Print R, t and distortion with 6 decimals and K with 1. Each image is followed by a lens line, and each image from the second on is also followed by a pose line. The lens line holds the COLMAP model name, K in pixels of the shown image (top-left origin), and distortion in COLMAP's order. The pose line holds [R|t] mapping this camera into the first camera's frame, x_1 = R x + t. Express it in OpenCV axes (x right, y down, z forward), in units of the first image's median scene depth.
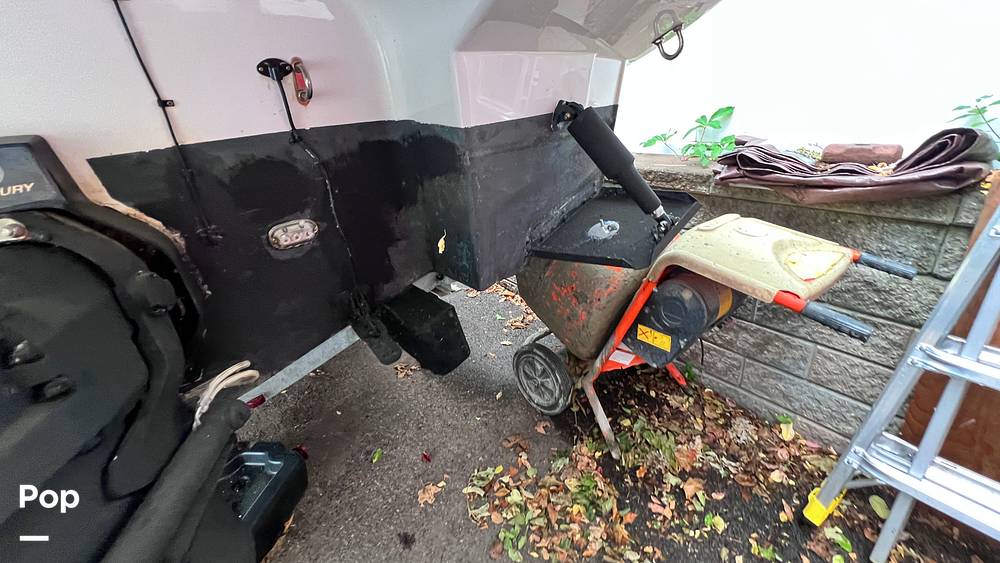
lens RADIAL K [[399.6, 0, 498.7], [0, 399.6, 278.6], [0, 0, 1]] dist [-0.002184, 0.000477]
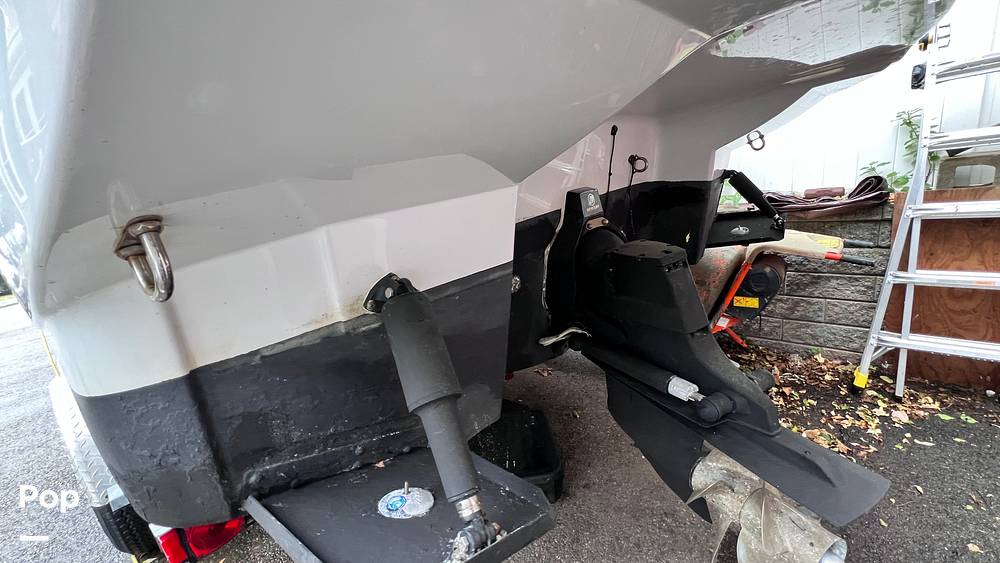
lens RADIAL K [[401.2, 0, 498.4], [0, 401.2, 279.6], [0, 0, 1]] dist [-0.002810, 0.001124]
pose [[0.981104, -0.082283, 0.175111, -0.946662], [0.113648, 0.977555, -0.177400, 0.242984], [-0.156583, 0.193949, 0.968435, -0.503406]]
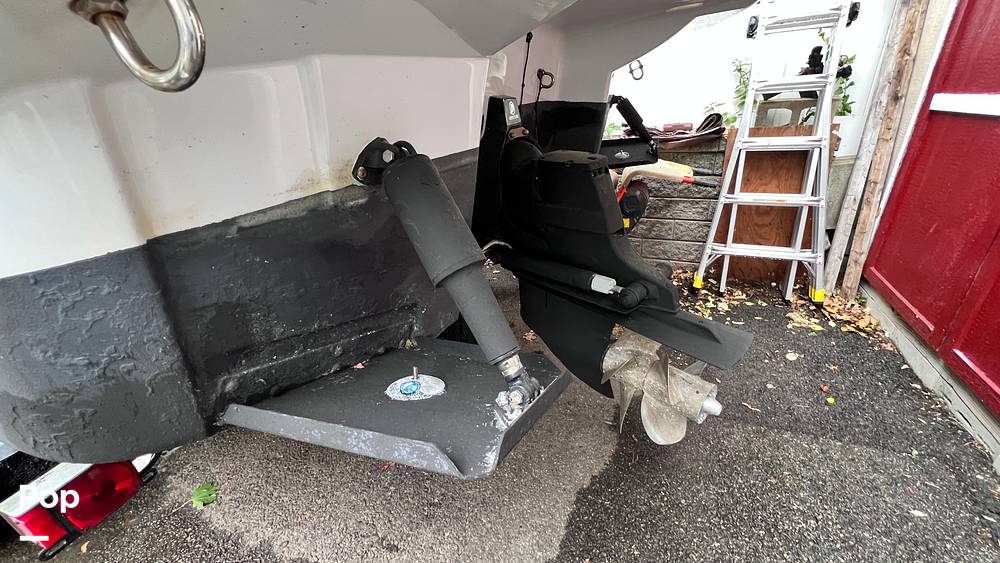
lens RADIAL K [[401.2, 0, 498.4], [0, 401.2, 279.6], [0, 0, 1]] dist [-0.002810, 0.001124]
pose [[0.870300, -0.168018, 0.462977, -1.083825], [0.182101, 0.983173, 0.014491, 0.289854], [-0.457622, 0.071697, 0.886252, -0.432991]]
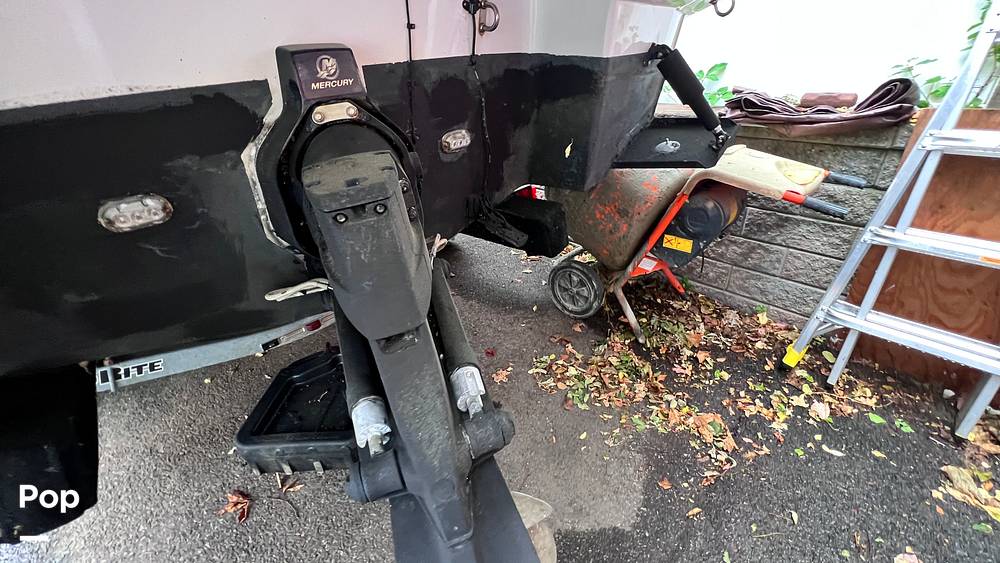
lens RADIAL K [[399.6, 0, 498.7], [0, 399.6, 278.6], [0, 0, 1]] dist [-0.002184, 0.000477]
pose [[0.991133, -0.027851, 0.129921, -0.364473], [0.017410, 0.996577, 0.080818, 0.150040], [-0.131727, -0.077839, 0.988225, -0.213869]]
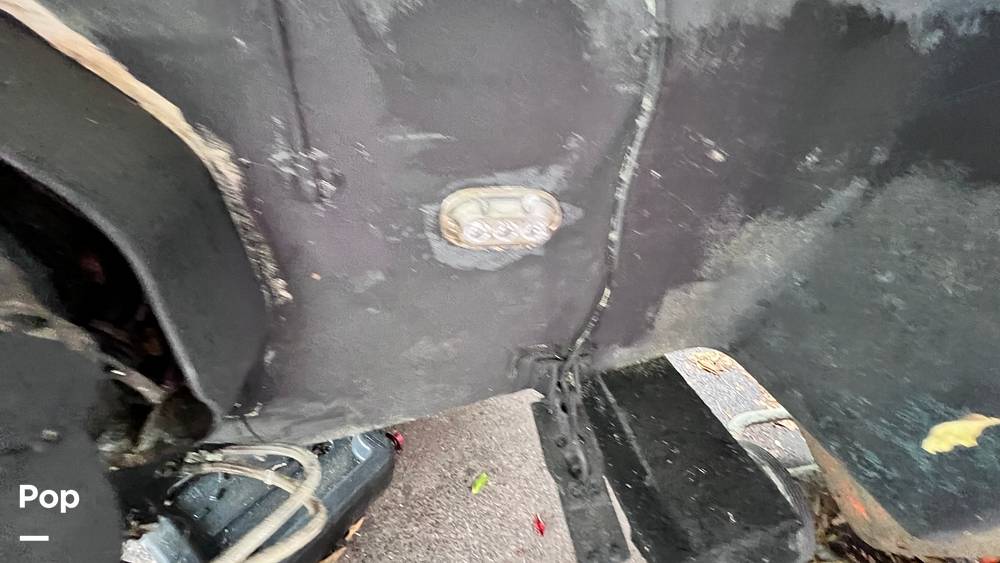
lens RADIAL K [[399.8, 0, 499.3], [0, 399.8, 280.3], [0, 0, 1]] dist [-0.000375, 0.000423]
pose [[0.886292, 0.374241, -0.272820, -0.253048], [-0.326811, 0.922780, 0.204137, -0.088983], [0.328149, -0.091765, 0.940158, 0.414911]]
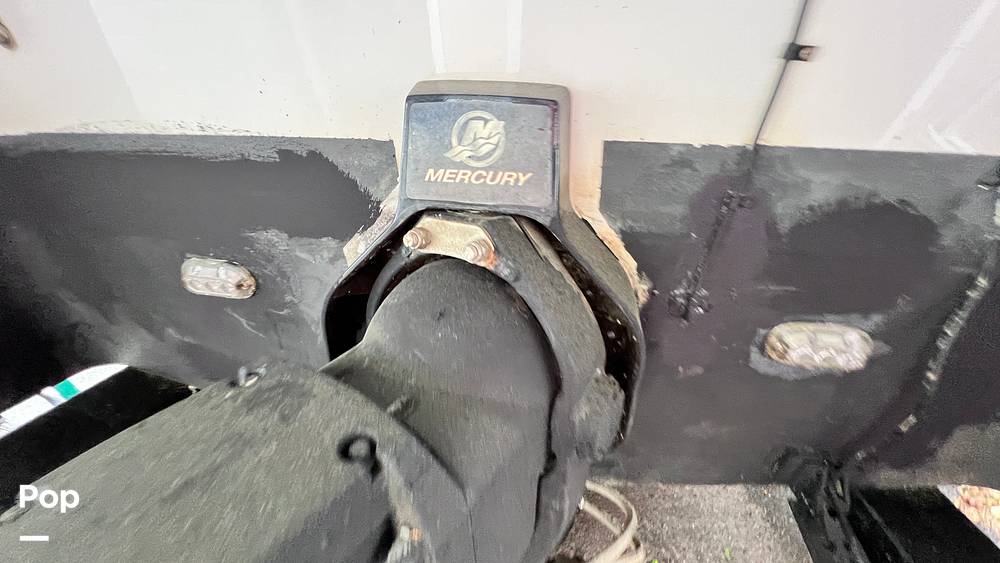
lens RADIAL K [[403.8, 0, 502.5], [0, 403.8, 281.3], [0, 0, 1]] dist [-0.001148, 0.000107]
pose [[0.693106, 0.420742, -0.585303, -0.342020], [-0.390200, 0.901721, 0.186130, -0.081854], [0.606093, 0.099377, 0.789161, 0.233994]]
